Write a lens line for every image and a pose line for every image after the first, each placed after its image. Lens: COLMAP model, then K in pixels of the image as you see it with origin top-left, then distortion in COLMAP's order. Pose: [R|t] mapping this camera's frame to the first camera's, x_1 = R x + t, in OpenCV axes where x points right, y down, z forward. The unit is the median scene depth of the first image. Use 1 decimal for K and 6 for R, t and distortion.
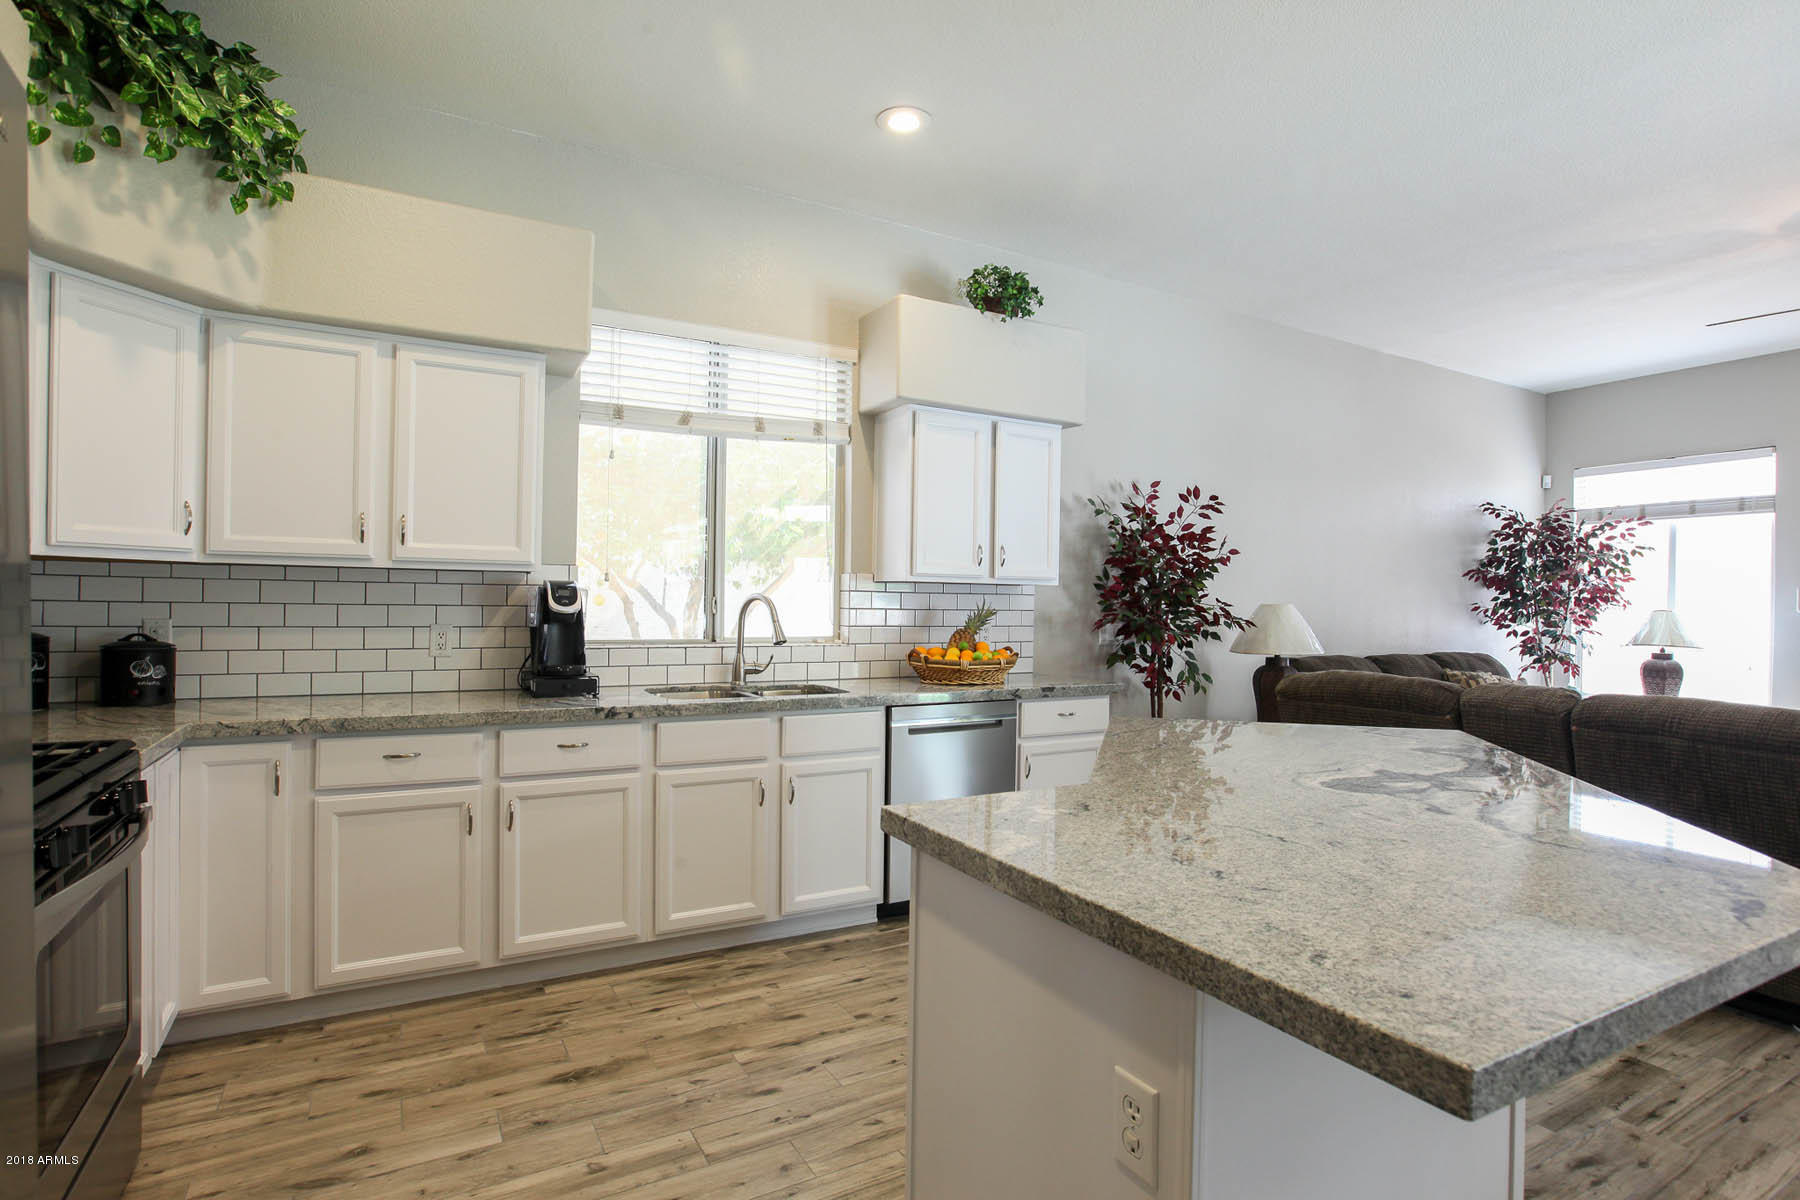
lens RADIAL K [[904.9, 0, 902.6], [0, 904.9, 600.0], [0, 0, 1]] dist [0.007159, 0.001210]
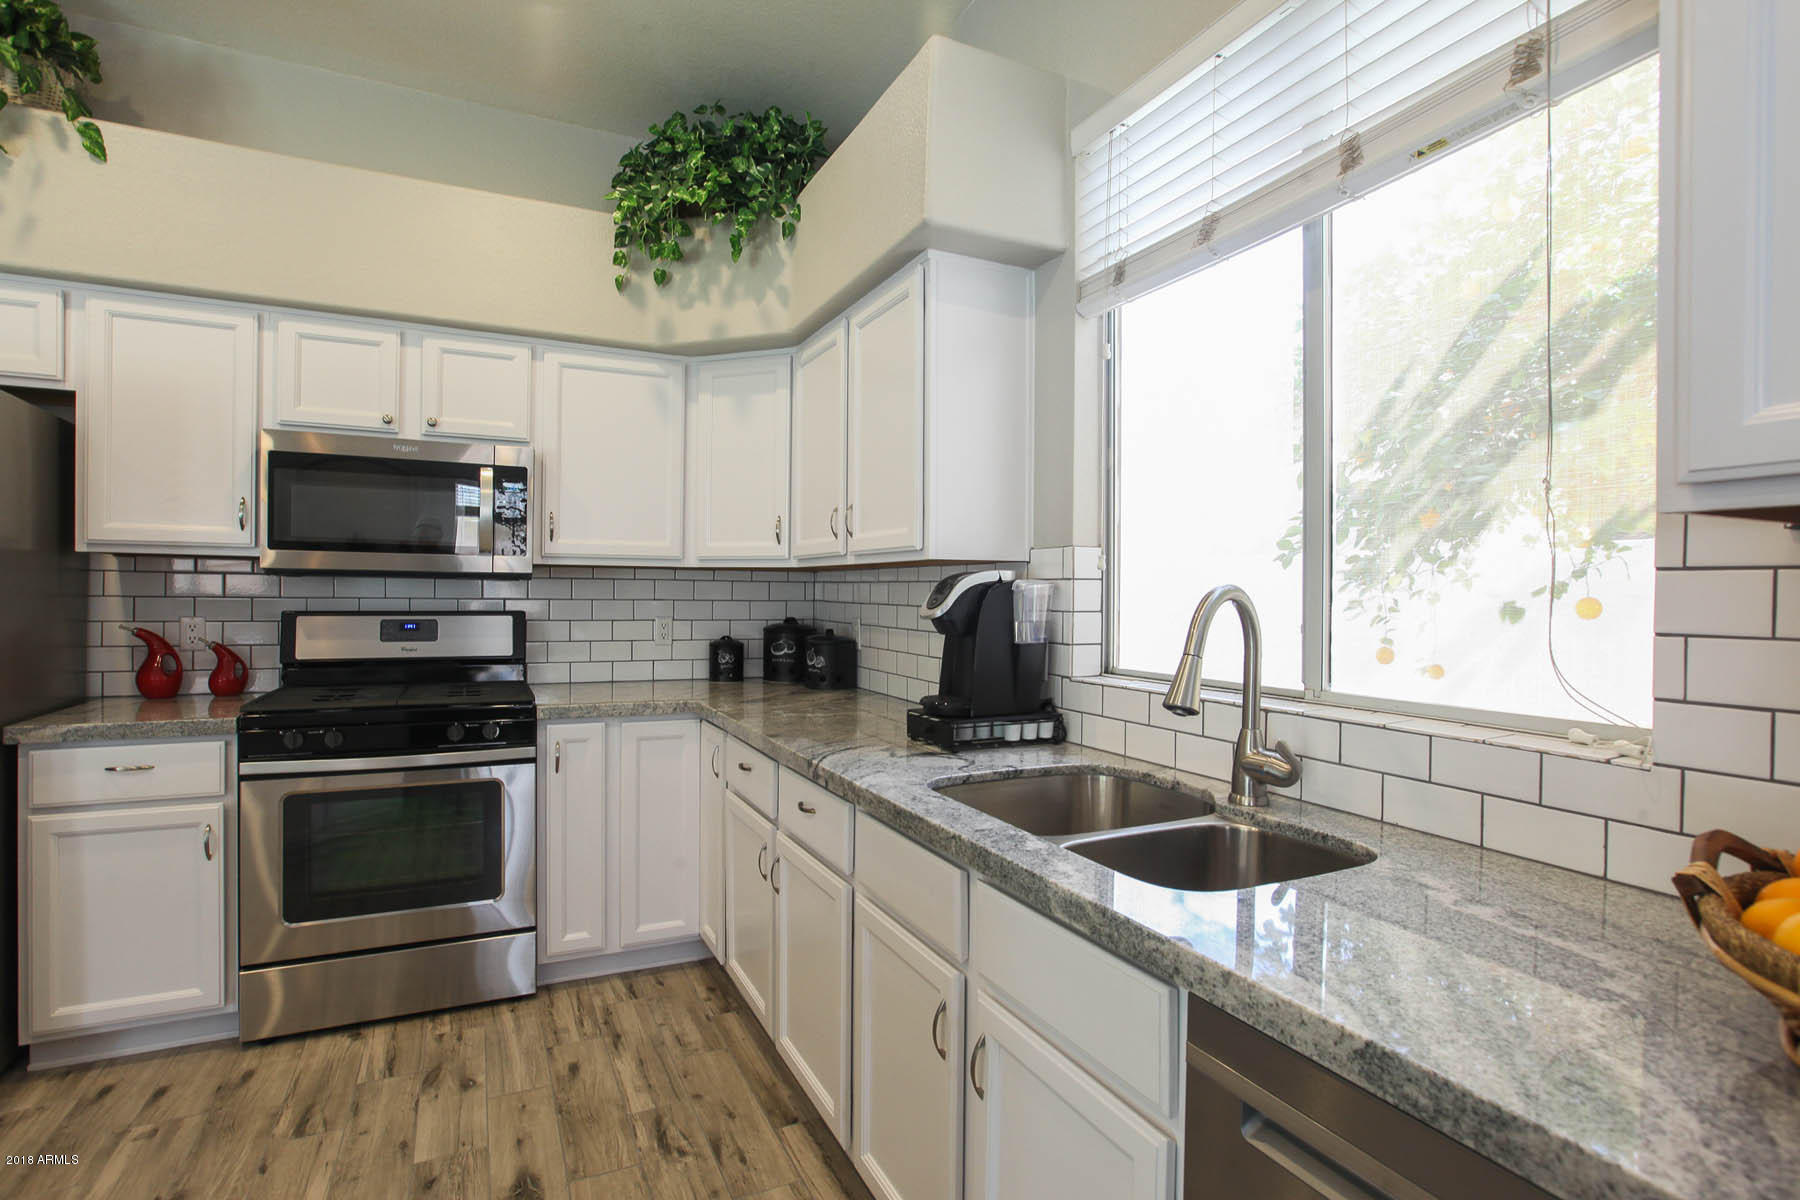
lens RADIAL K [[875.9, 0, 896.8], [0, 875.9, 593.4], [0, 0, 1]] dist [-0.039479, 0.008867]
pose [[-0.065076, -0.016685, -0.997741, 0.368188], [-0.015541, 0.999756, -0.015705, 0.009271], [0.997759, 0.014484, -0.065320, 1.353054]]
